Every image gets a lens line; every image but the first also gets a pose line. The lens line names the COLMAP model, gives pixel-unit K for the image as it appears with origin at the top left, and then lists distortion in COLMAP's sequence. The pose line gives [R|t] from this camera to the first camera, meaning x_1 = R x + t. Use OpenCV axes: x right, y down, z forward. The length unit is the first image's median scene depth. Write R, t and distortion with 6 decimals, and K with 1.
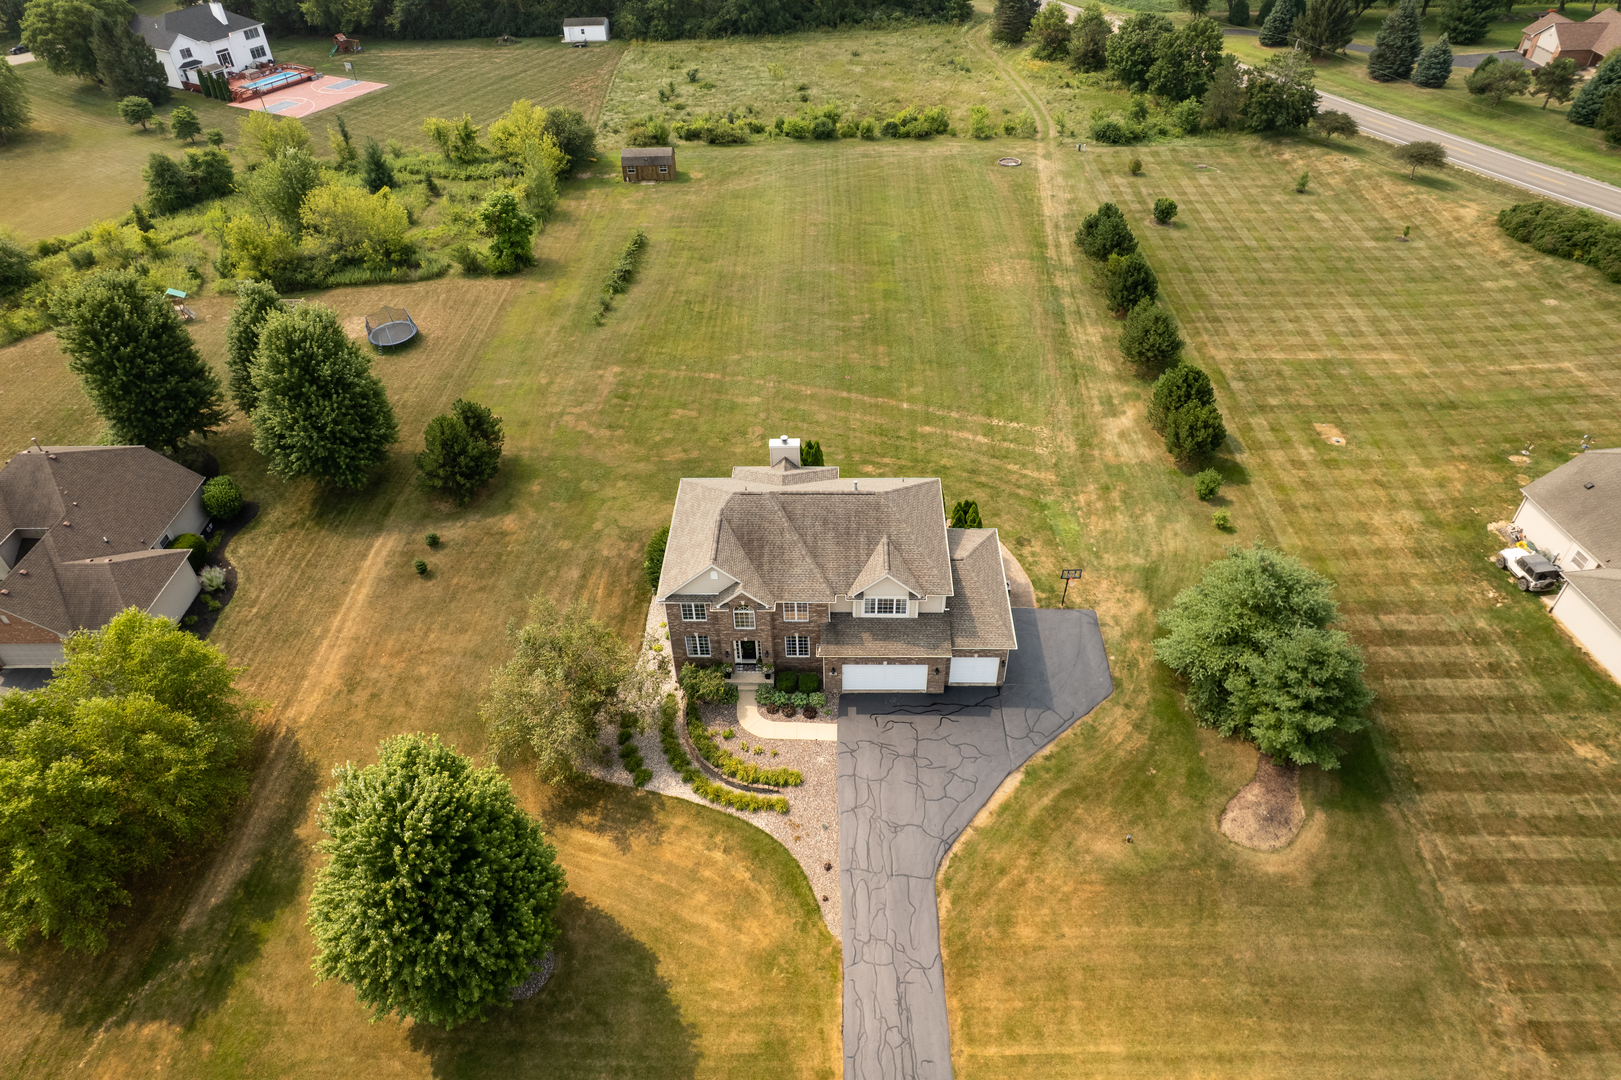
lens RADIAL K [[1037.3, 0, 811.7], [0, 1037.3, 543.9], [0, 0, 1]] dist [-0.077088, 0.071004]
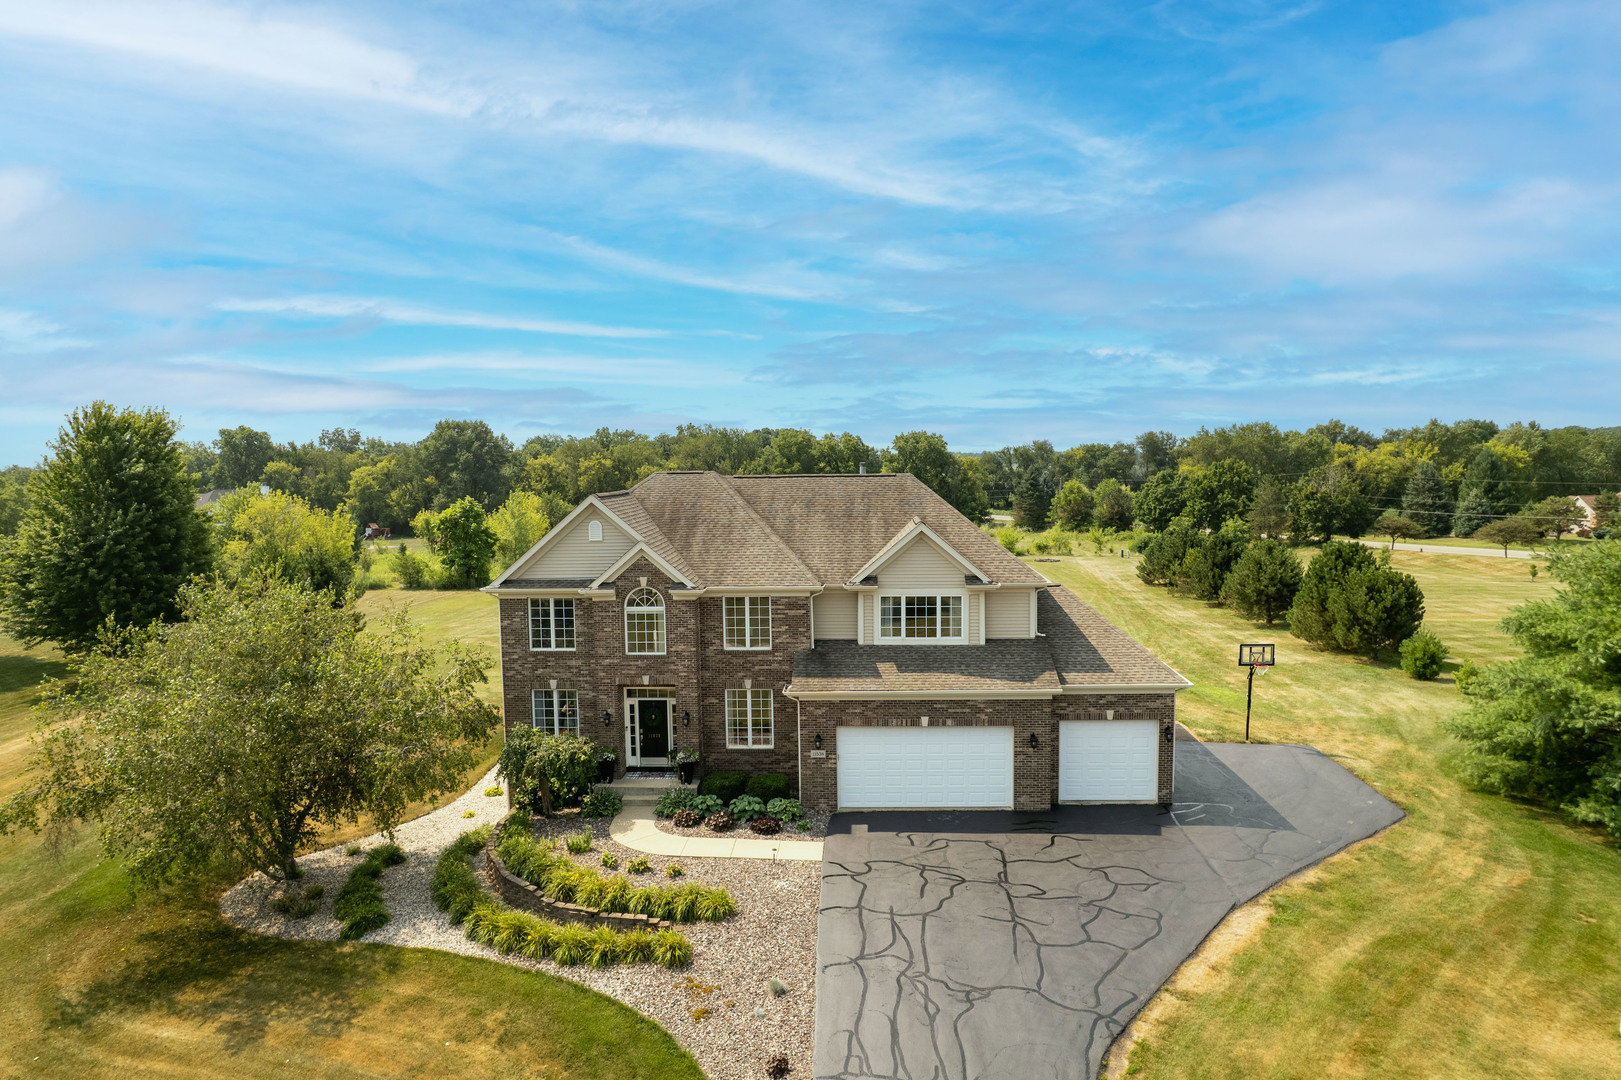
lens RADIAL K [[1034.4, 0, 811.3], [0, 1034.4, 544.5], [0, 0, 1]] dist [-0.059266, 0.023499]
pose [[0.999466, 0.007351, -0.031825, 0.032231], [-0.024546, 0.811853, -0.583346, 0.328045], [0.021549, 0.583816, 0.811600, 0.550424]]
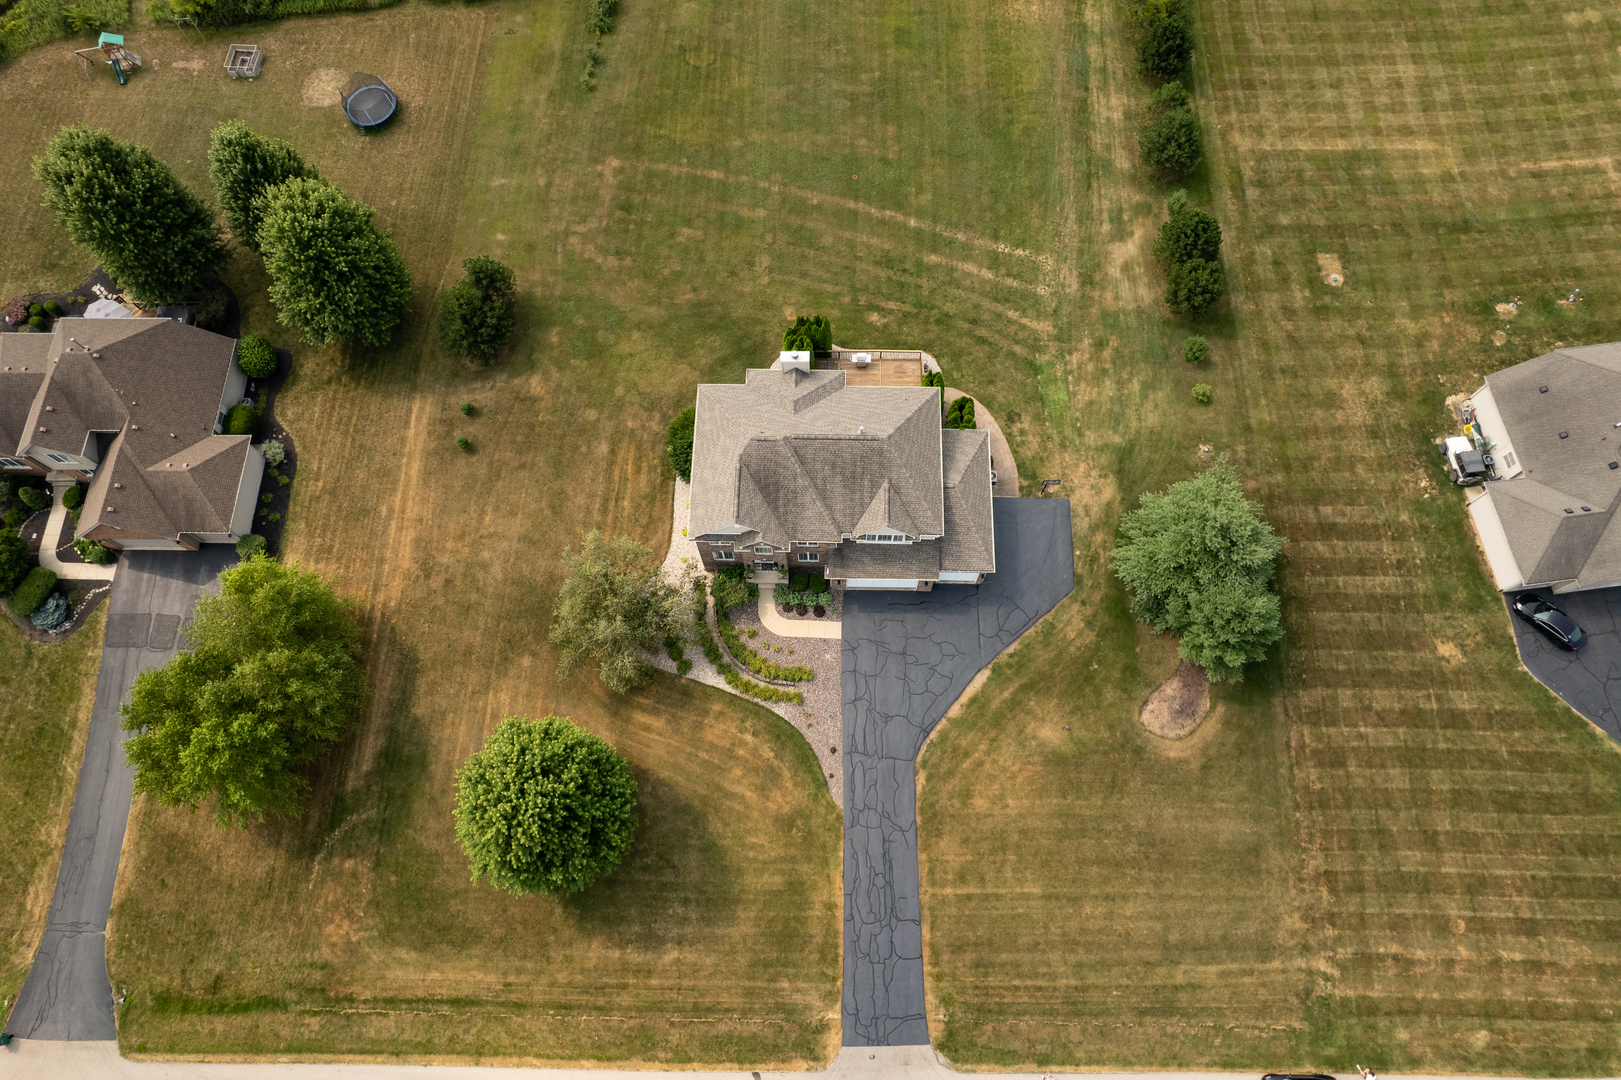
lens RADIAL K [[1034.4, 0, 811.3], [0, 1034.4, 544.5], [0, 0, 1]] dist [-0.059266, 0.023499]
pose [[0.999989, -0.000618, 0.004578, -0.016064], [-0.001667, 0.875910, 0.482472, -0.484005], [-0.004308, -0.482474, 0.875900, -0.016676]]
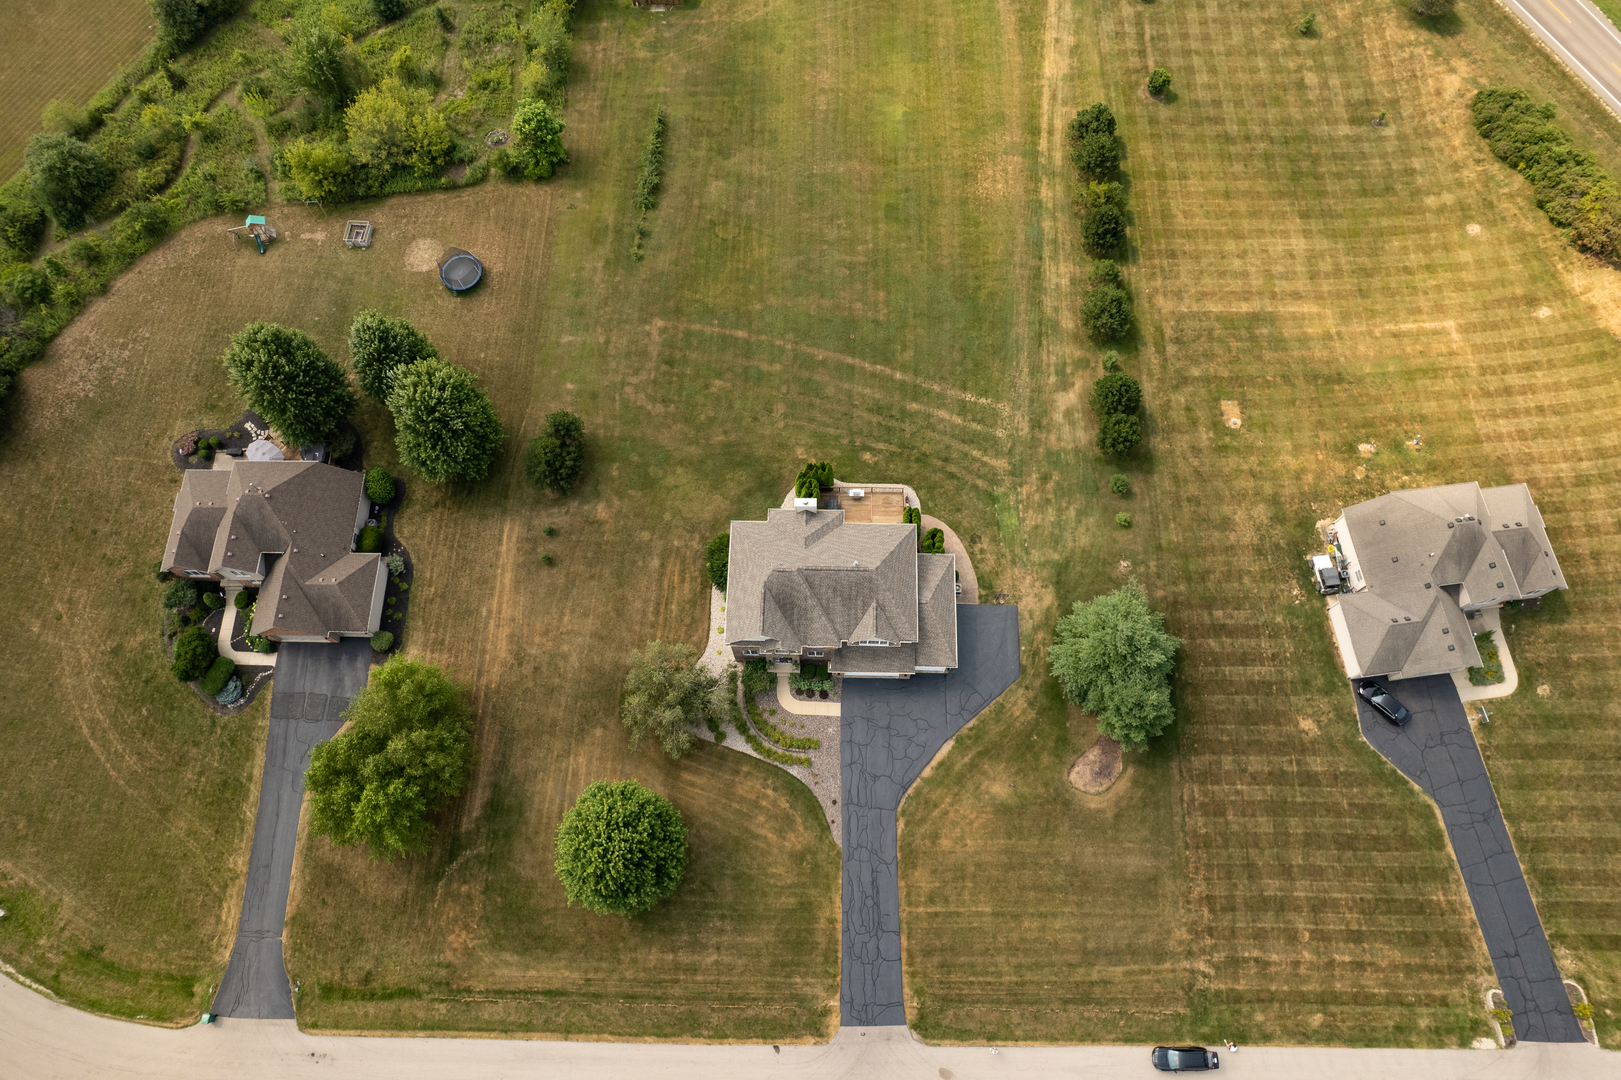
lens RADIAL K [[1034.4, 0, 811.3], [0, 1034.4, 544.5], [0, 0, 1]] dist [-0.059266, 0.023499]
pose [[0.999996, 0.000625, 0.002634, -0.024478], [-0.001814, 0.877012, 0.480464, -0.788518], [-0.002009, -0.480467, 0.877010, -0.266228]]
